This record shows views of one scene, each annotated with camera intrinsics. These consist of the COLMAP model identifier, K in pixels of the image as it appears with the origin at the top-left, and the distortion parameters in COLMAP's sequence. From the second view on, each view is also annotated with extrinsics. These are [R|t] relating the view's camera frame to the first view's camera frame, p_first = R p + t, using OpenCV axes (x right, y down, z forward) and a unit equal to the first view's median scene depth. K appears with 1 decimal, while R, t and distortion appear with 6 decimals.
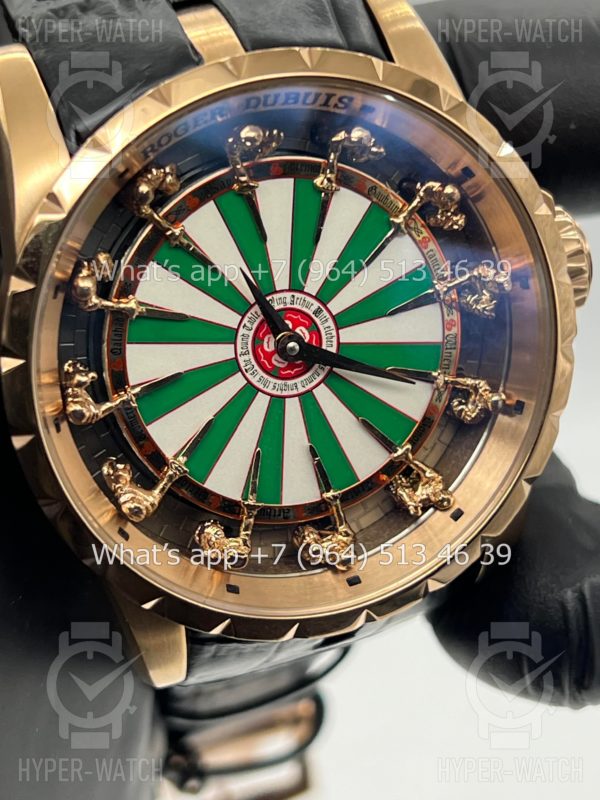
lens RADIAL K [[1960.4, 0, 303.9], [0, 1960.4, 401.3], [0, 0, 1]] dist [0.279445, 0.000000]
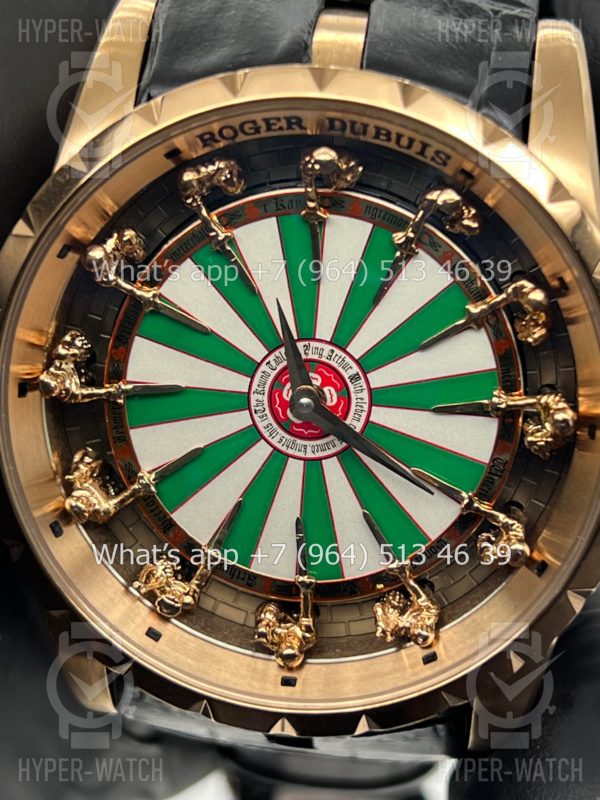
lens RADIAL K [[1960.4, 0, 295.4], [0, 1960.4, 394.6], [0, 0, 1]] dist [0.279445, 0.000000]
pose [[0.878208, 0.344701, -0.331559, 0.277845], [-0.355190, 0.934295, 0.030526, -0.056127], [0.320297, 0.090958, 0.942940, 0.167128]]
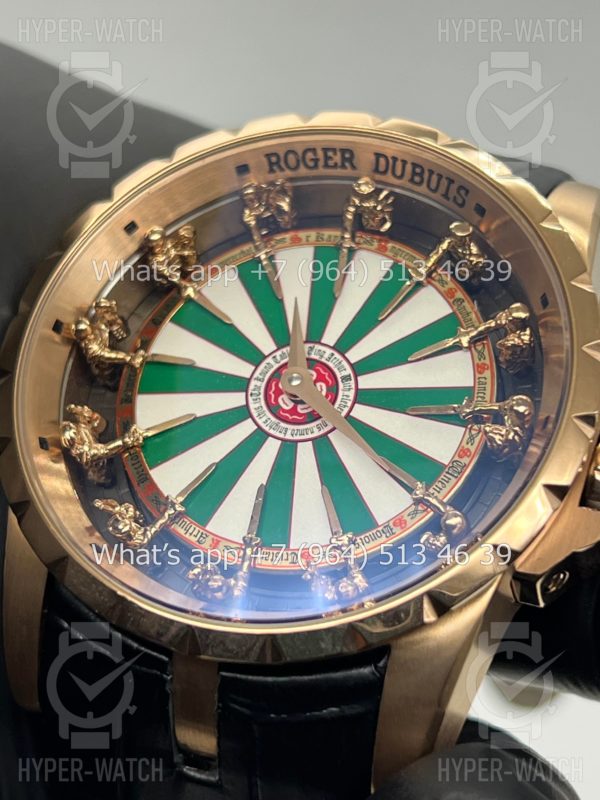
lens RADIAL K [[1960.4, 0, 299.0], [0, 1960.4, 404.0], [0, 0, 1]] dist [0.279445, 0.000000]
pose [[0.738468, 0.237876, -0.630936, 0.599156], [-0.590284, 0.680352, -0.434380, 0.393686], [0.325930, 0.693207, 0.642832, 0.387417]]
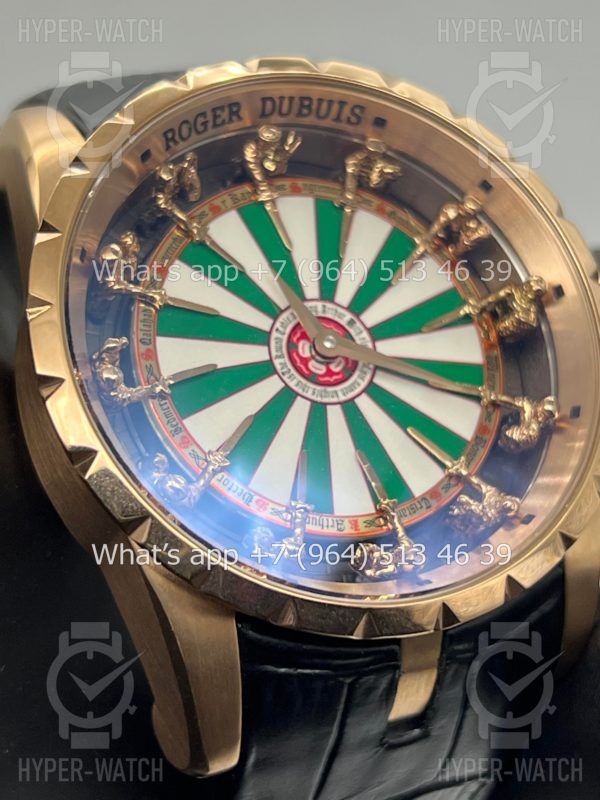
lens RADIAL K [[1960.4, 0, 302.1], [0, 1960.4, 399.4], [0, 0, 1]] dist [0.279445, 0.000000]
pose [[0.995222, -0.076834, 0.060255, -0.077776], [0.097065, 0.845526, -0.525038, 0.489748], [-0.010606, 0.528378, 0.848943, 0.205684]]
